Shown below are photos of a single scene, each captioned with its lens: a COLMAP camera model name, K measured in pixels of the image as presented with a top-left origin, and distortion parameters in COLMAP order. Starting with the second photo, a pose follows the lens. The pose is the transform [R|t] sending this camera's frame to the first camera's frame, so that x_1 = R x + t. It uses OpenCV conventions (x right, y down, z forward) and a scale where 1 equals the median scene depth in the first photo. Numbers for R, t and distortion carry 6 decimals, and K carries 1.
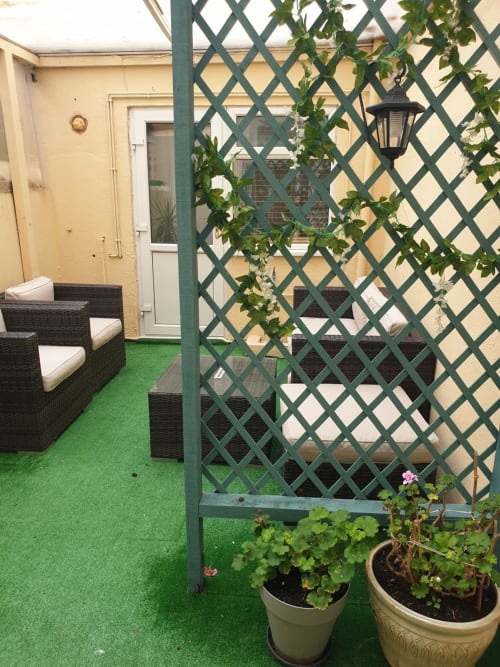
lens RADIAL K [[504.5, 0, 246.4], [0, 504.5, 333.8], [0, 0, 1]] dist [0.049508, -0.037325]
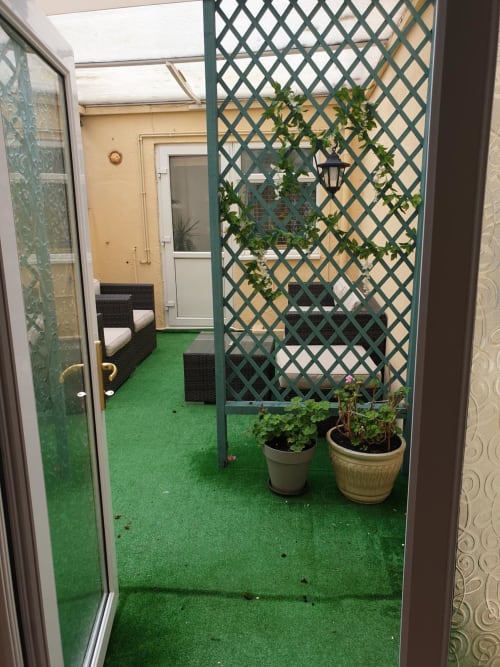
lens RADIAL K [[504.5, 0, 251.4], [0, 504.5, 332.3], [0, 0, 1]] dist [0.049508, -0.037325]
pose [[0.999819, -0.018994, -0.000565, -0.002857], [0.018971, 0.999434, -0.027784, 0.161244], [0.001092, 0.027769, 0.999614, -0.660255]]
